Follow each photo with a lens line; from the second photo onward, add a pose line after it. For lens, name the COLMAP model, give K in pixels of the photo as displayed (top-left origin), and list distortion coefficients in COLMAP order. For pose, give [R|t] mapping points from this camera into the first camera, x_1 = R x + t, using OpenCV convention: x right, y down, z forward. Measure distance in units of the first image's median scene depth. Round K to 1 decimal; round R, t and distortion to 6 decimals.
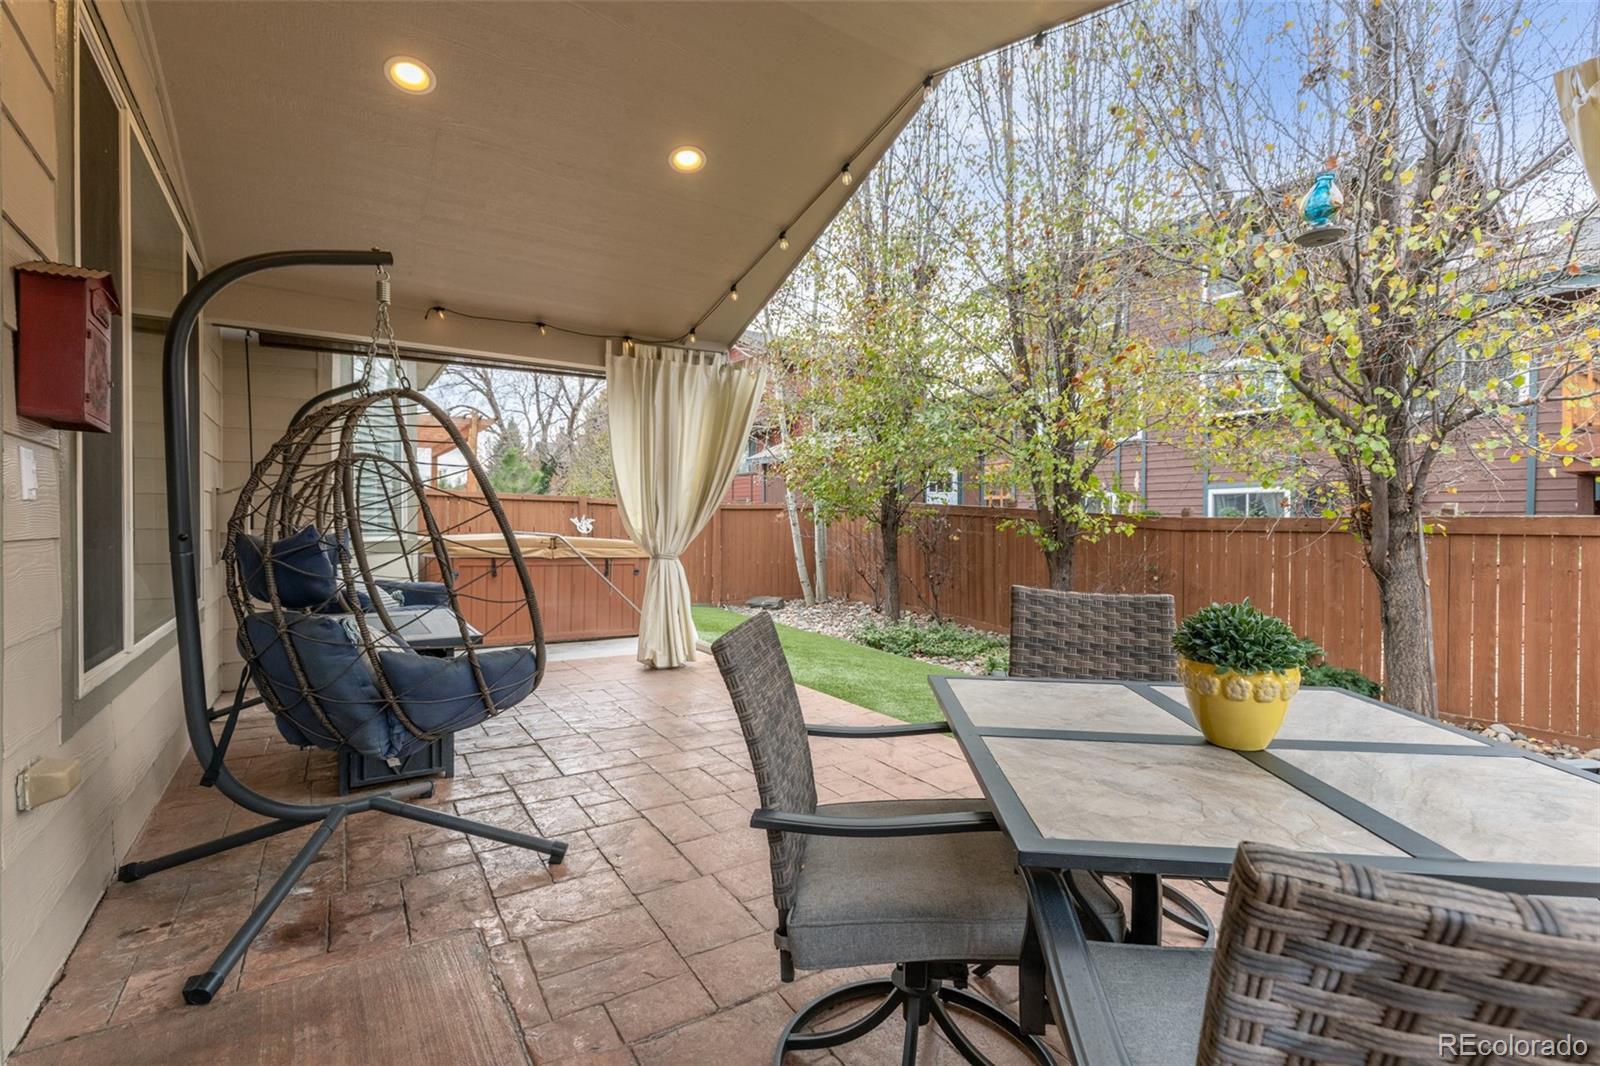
lens RADIAL K [[719.9, 0, 800.0], [0, 719.9, 533.0], [0, 0, 1]] dist [-0.001586, -0.000387]
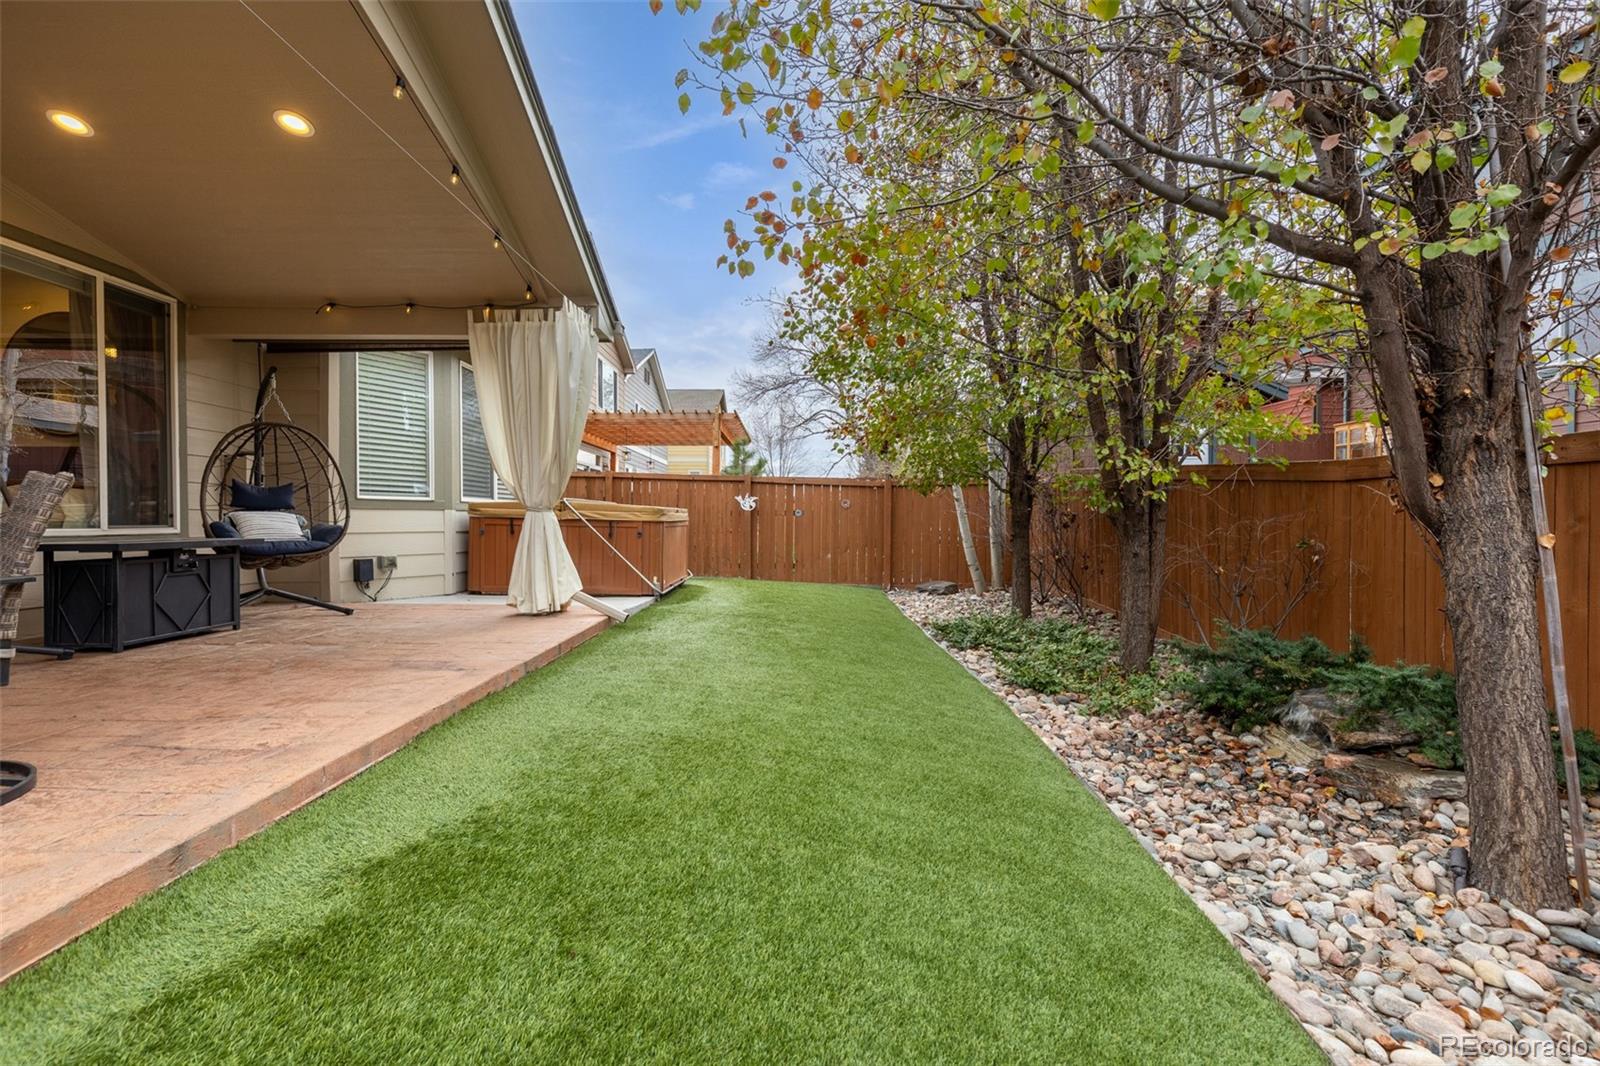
lens RADIAL K [[719.9, 0, 800.0], [0, 719.9, 533.0], [0, 0, 1]] dist [-0.001586, -0.000387]
pose [[0.838756, 0.005571, -0.544479, 0.724801], [-0.005645, 0.999983, 0.001536, 0.066081], [0.544478, 0.001785, 0.838773, 0.336843]]
